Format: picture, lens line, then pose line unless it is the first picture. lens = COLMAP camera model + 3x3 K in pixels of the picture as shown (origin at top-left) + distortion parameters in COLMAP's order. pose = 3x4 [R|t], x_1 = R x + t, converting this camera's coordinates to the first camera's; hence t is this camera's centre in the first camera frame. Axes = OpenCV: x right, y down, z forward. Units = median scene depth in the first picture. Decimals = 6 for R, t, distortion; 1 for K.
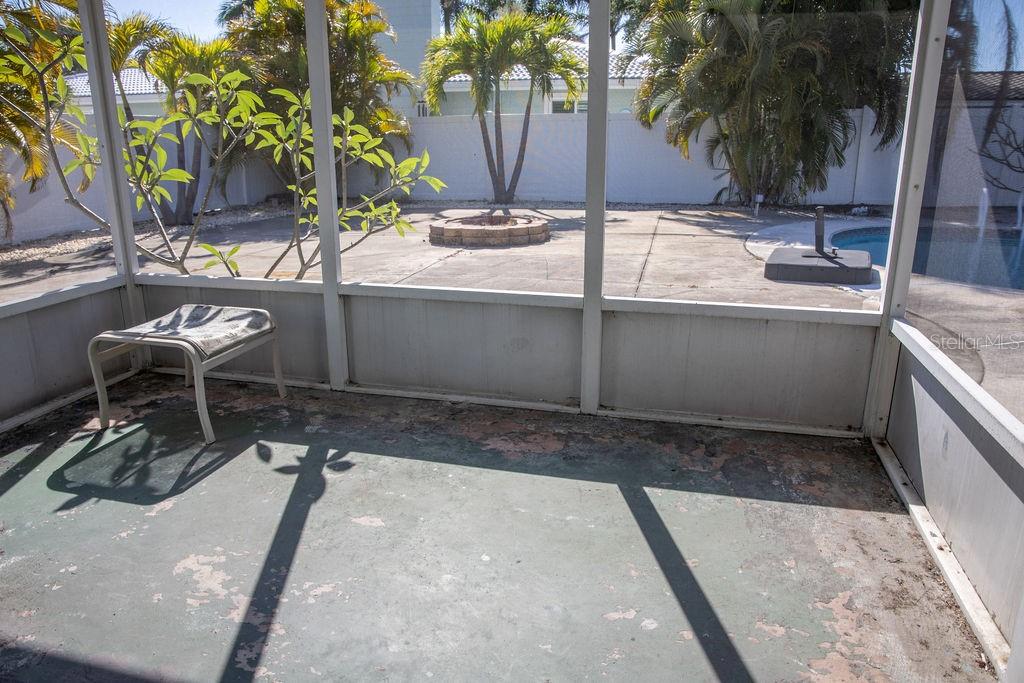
lens RADIAL K [[717.5, 0, 512.0], [0, 717.5, 341.5], [0, 0, 1]] dist [-0.109367, 0.085566]
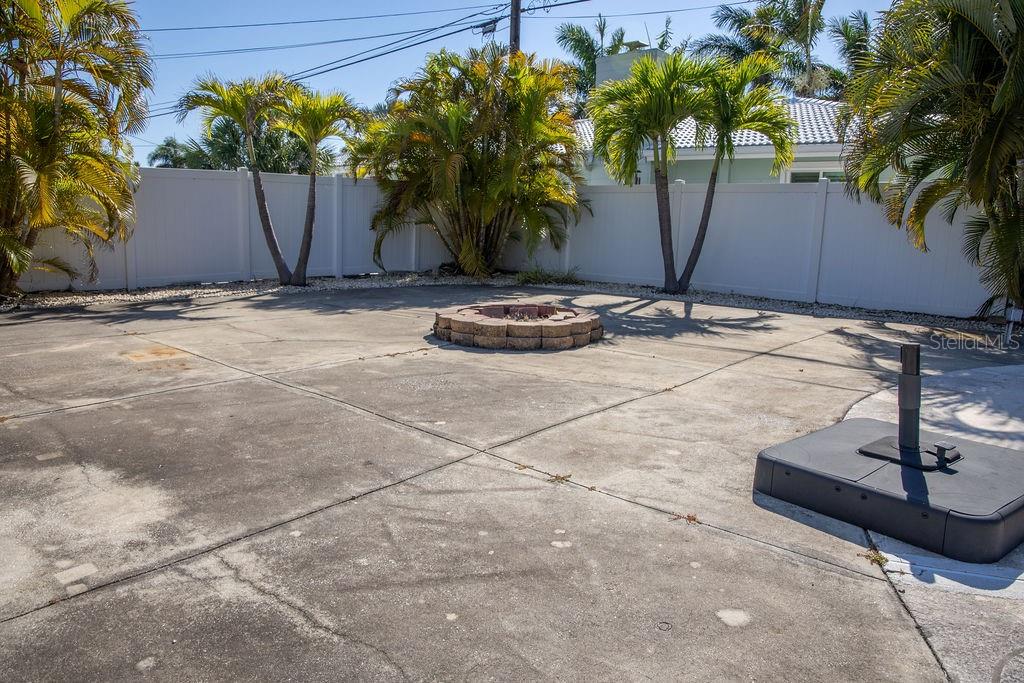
lens RADIAL K [[717.5, 0, 512.0], [0, 717.5, 341.5], [0, 0, 1]] dist [-0.109367, 0.085566]
pose [[0.887015, 0.109892, -0.448474, 0.202392], [-0.155512, 0.985622, -0.066067, -0.063770], [0.434766, 0.128345, 0.891351, 0.242745]]
